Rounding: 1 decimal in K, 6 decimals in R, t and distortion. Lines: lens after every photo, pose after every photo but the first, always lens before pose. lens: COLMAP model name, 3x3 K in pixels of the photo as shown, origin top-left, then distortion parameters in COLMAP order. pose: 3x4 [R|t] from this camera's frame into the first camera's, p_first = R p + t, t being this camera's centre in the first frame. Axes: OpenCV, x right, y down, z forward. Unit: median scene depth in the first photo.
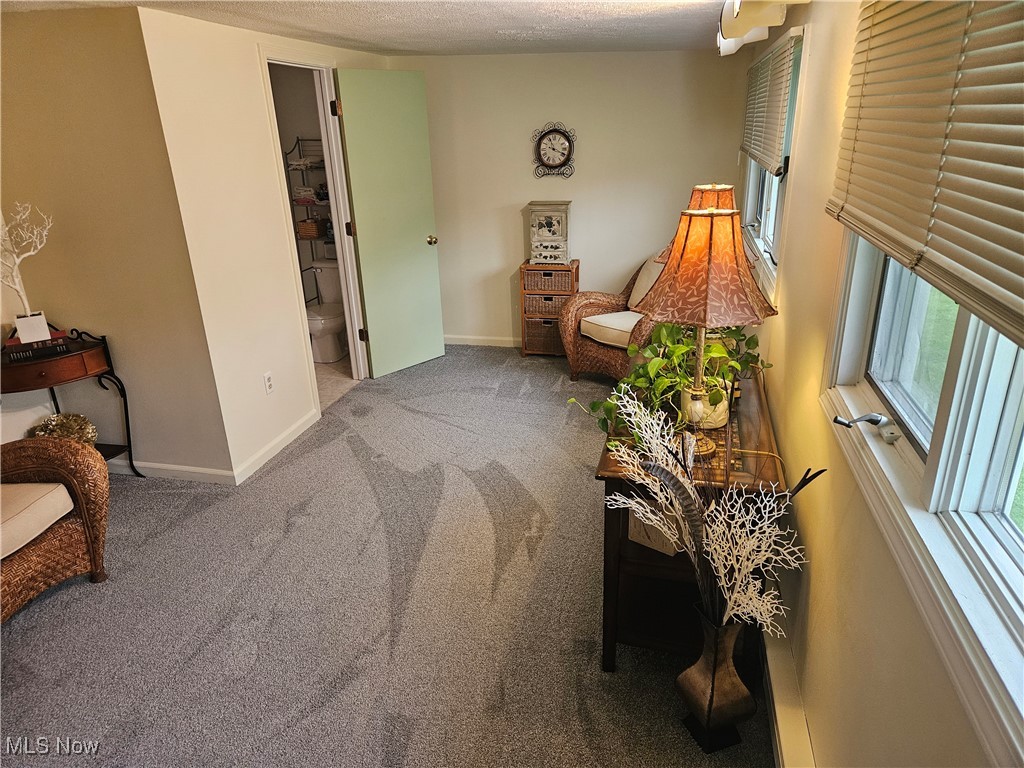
lens RADIAL K [[681.4, 0, 507.8], [0, 681.4, 389.7], [0, 0, 1]] dist [0.043183, -0.003937]
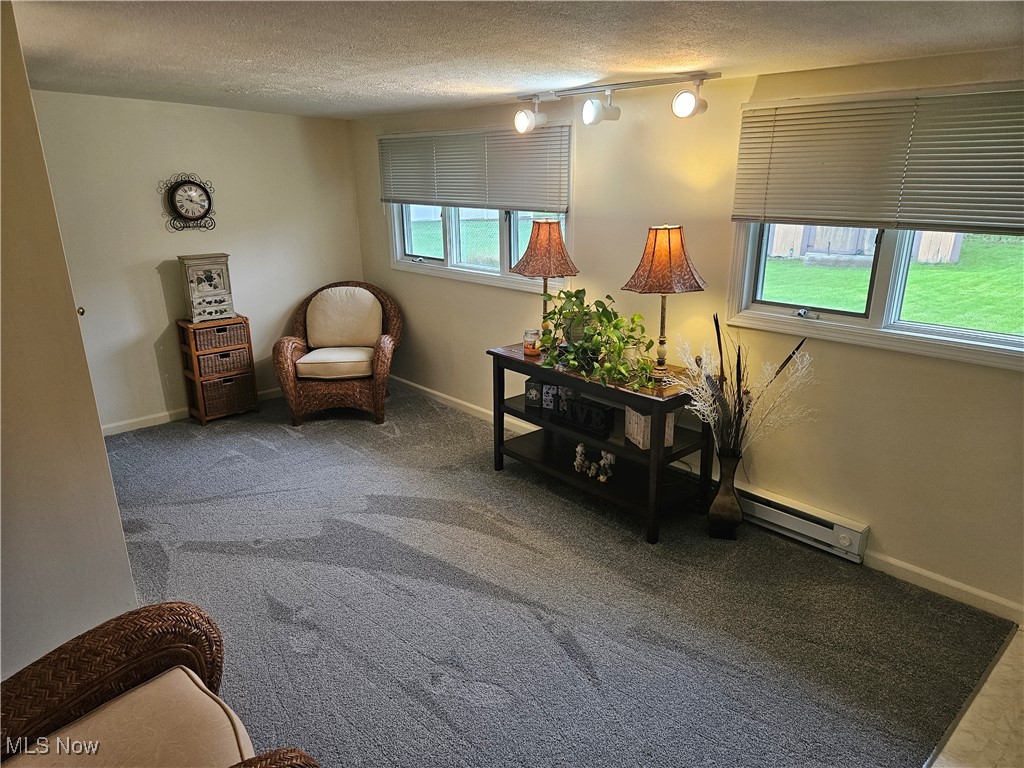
lens RADIAL K [[681.4, 0, 508.7], [0, 681.4, 381.2], [0, 0, 1]] dist [0.043183, -0.003937]
pose [[0.542614, -0.215061, 0.811984, -0.514706], [0.292596, 0.954519, 0.057284, -0.040520], [-0.787374, 0.206500, 0.580862, 0.154668]]
